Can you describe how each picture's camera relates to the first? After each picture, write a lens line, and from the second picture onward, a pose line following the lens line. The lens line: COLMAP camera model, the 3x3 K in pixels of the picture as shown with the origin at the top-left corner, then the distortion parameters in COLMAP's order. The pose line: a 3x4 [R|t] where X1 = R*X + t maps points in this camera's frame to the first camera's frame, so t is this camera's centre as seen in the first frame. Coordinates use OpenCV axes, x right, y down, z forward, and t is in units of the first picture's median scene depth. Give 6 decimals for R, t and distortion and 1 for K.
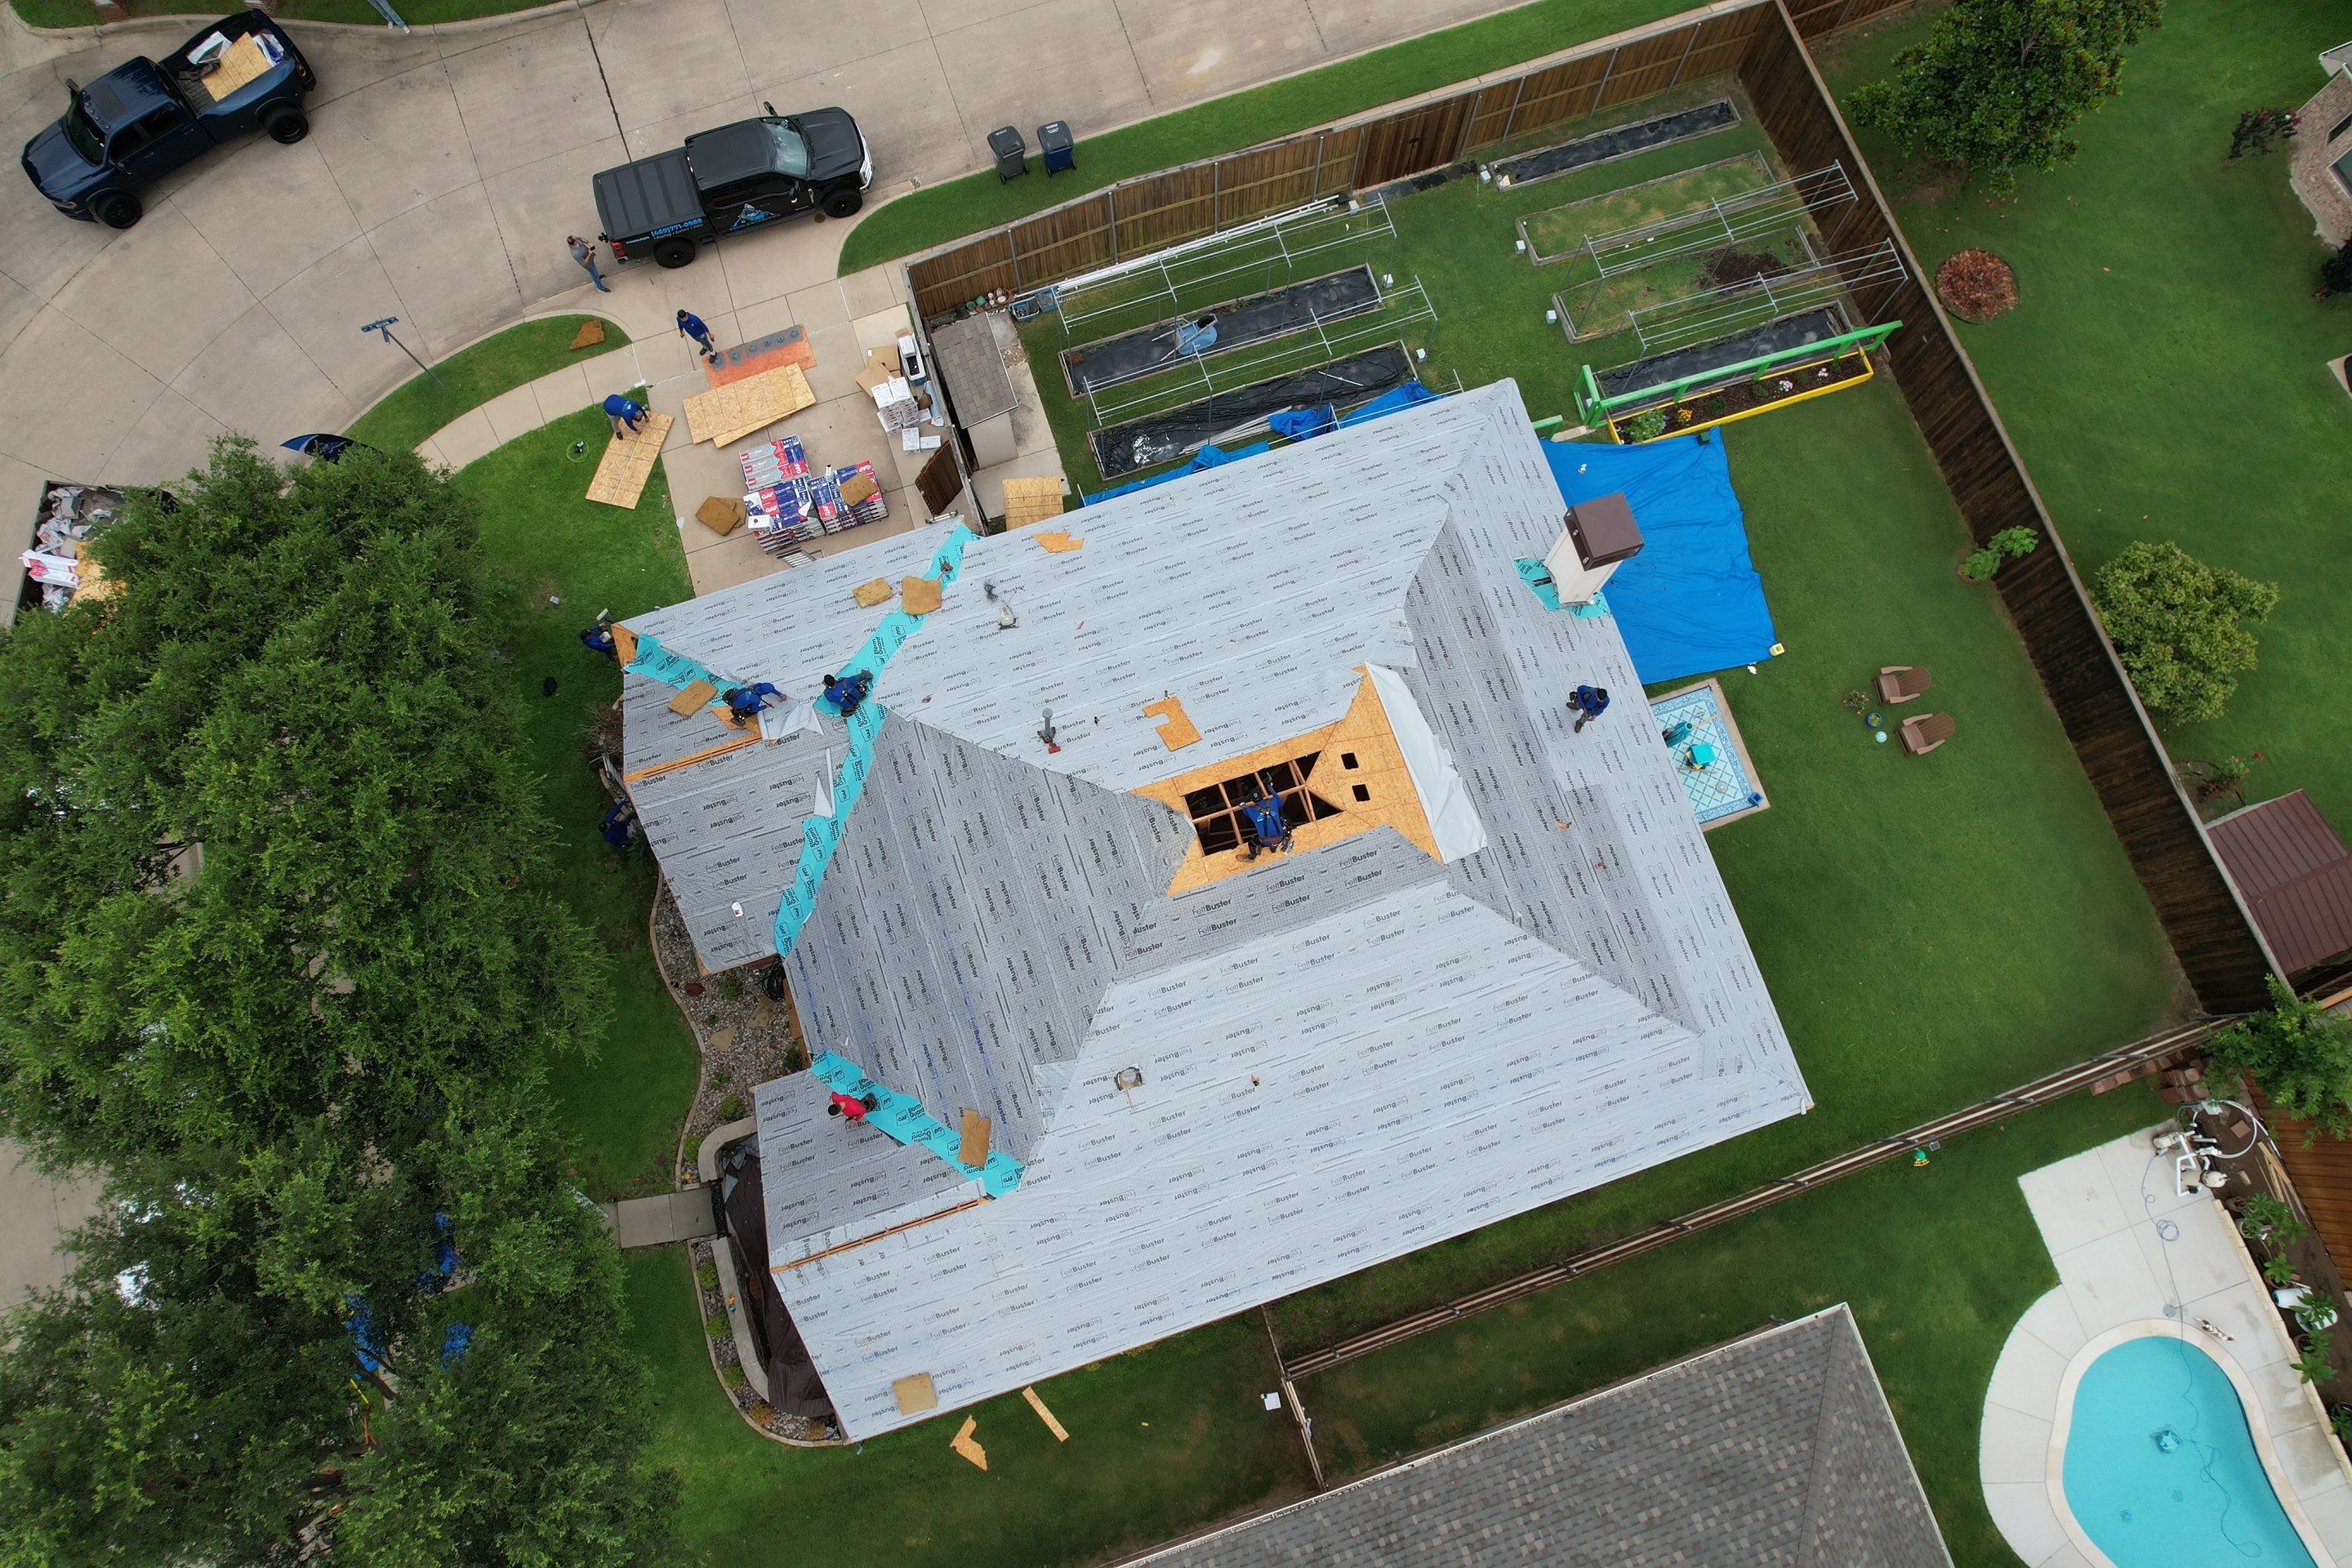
lens RADIAL K [[1497.5, 0, 1182.1], [0, 1497.5, 787.0], [0, 0, 1]] dist [-0.020042, 0.012104]
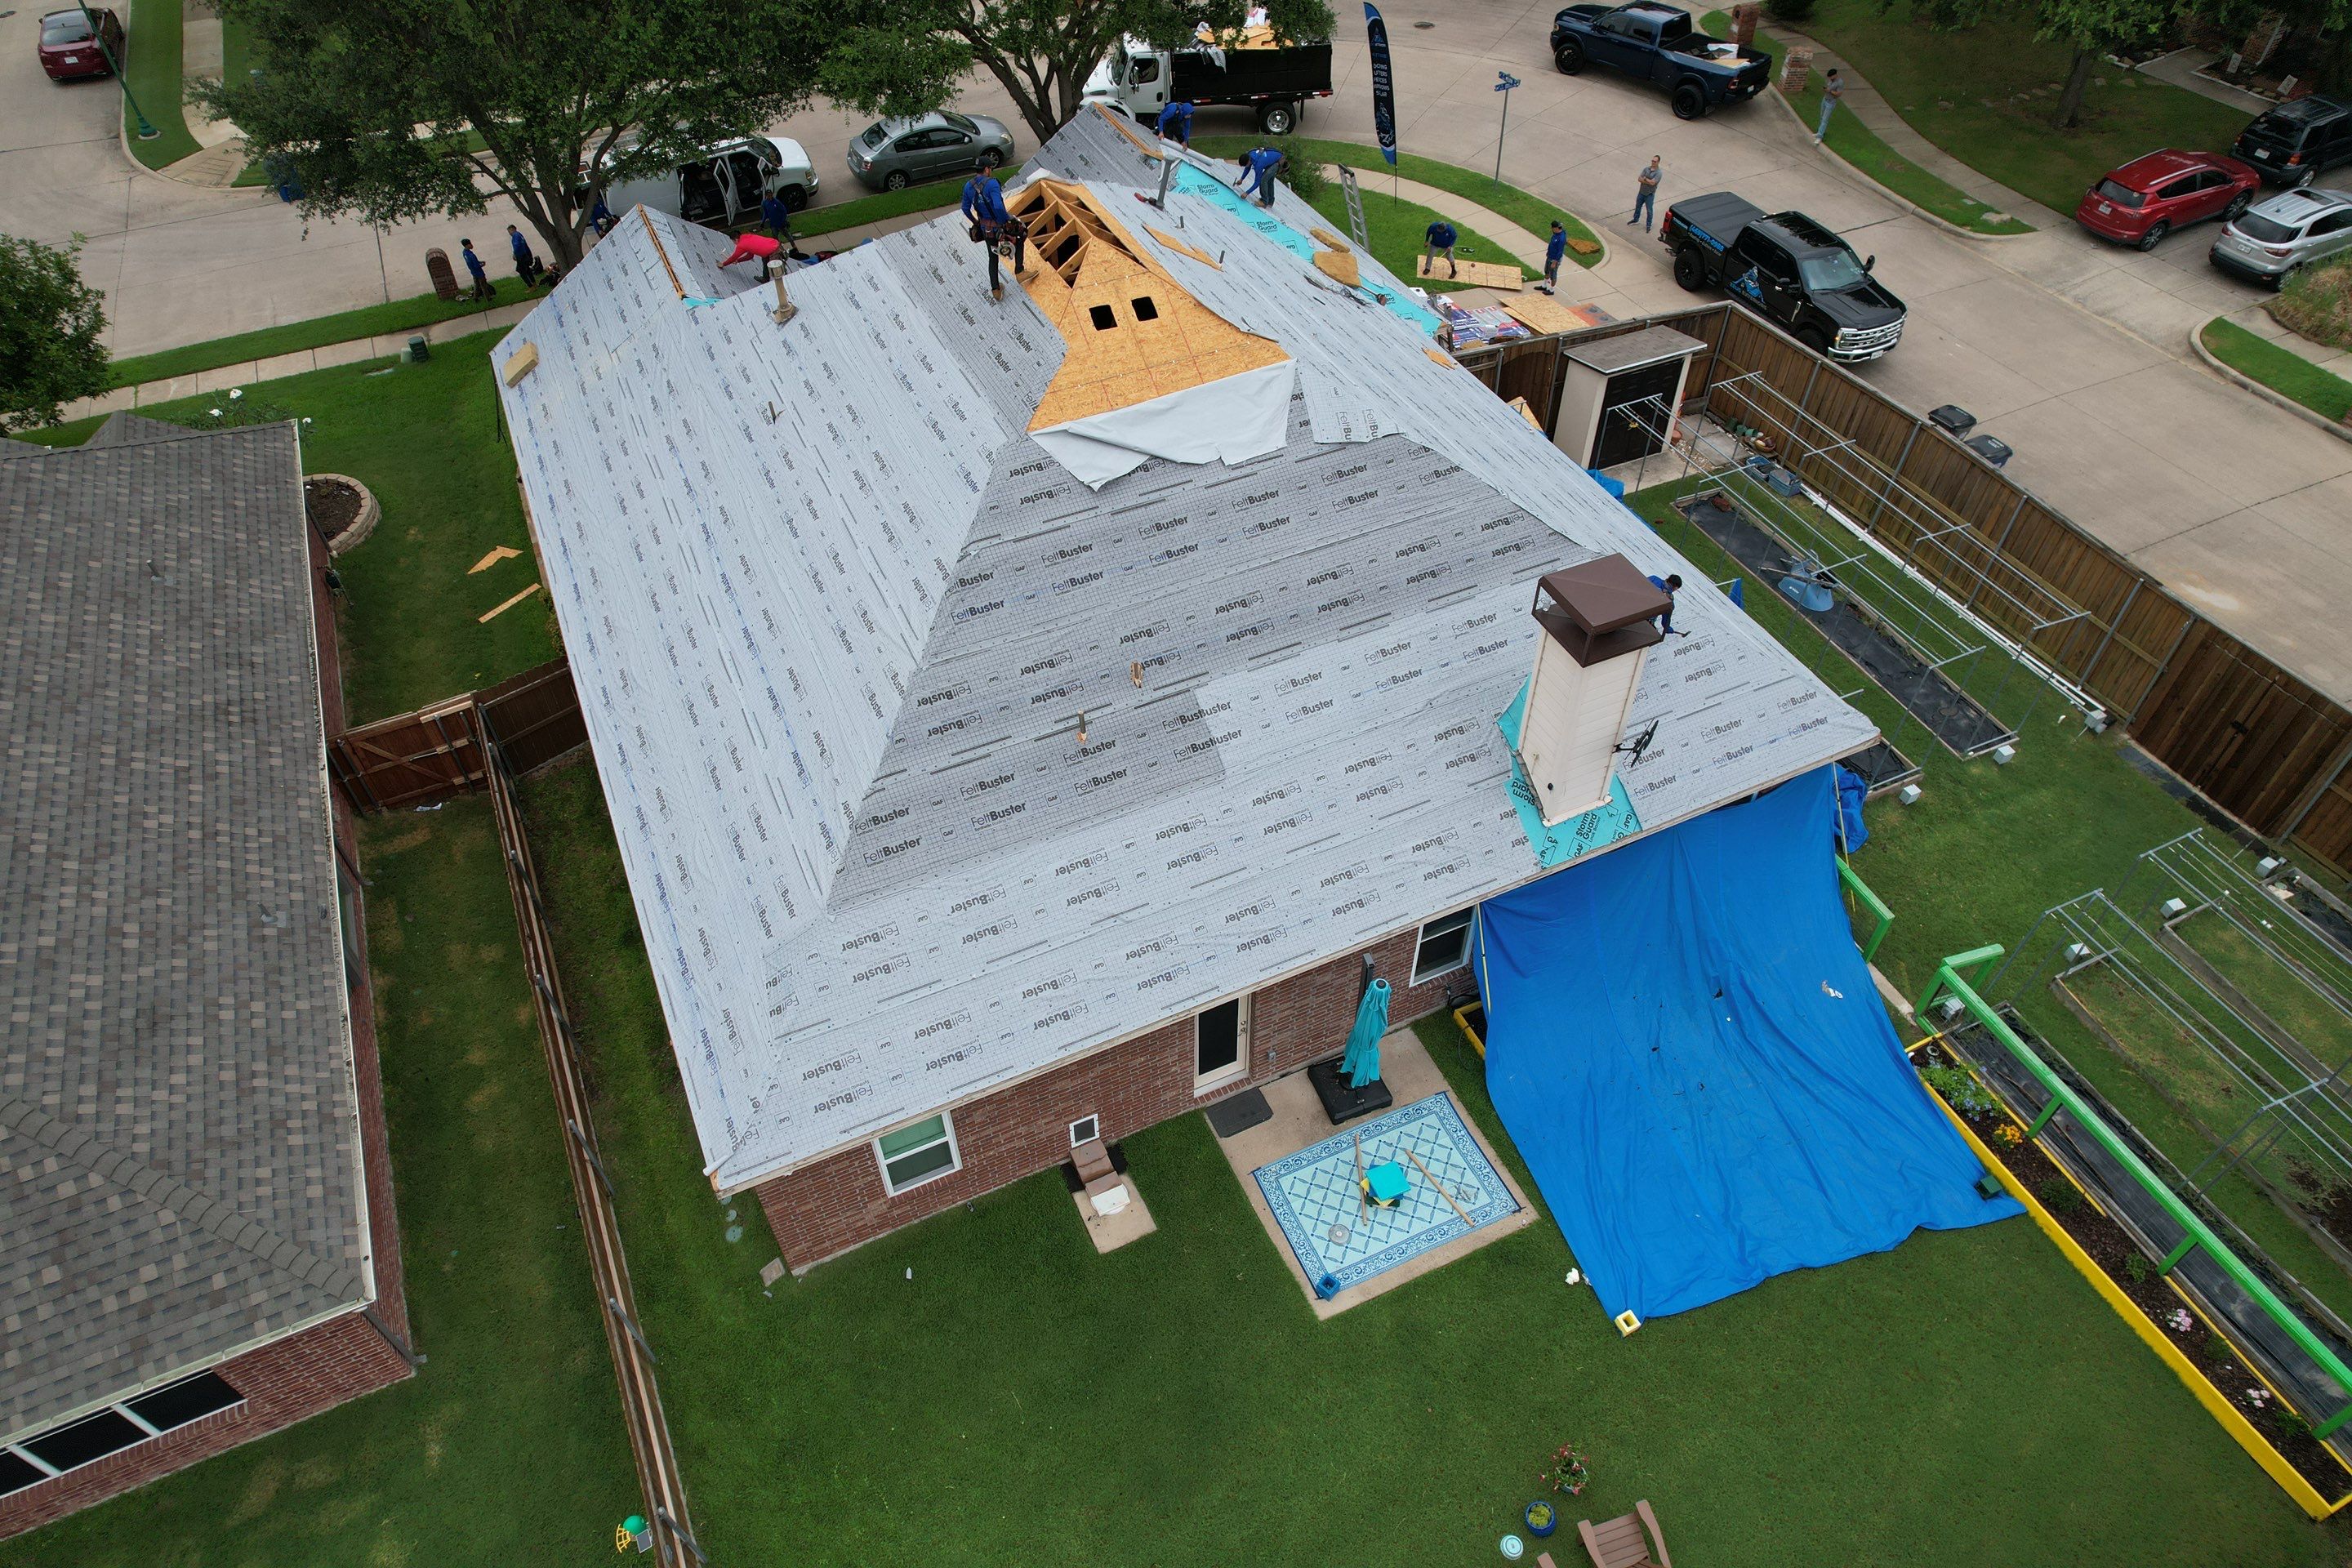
lens RADIAL K [[1497.5, 0, 1182.7], [0, 1497.5, 782.4], [0, 0, 1]] dist [-0.020042, 0.012104]
pose [[0.116408, 0.710297, -0.694210, 0.678274], [-0.965832, 0.243913, 0.087611, -0.036573], [0.231557, 0.660291, 0.714421, 0.510068]]
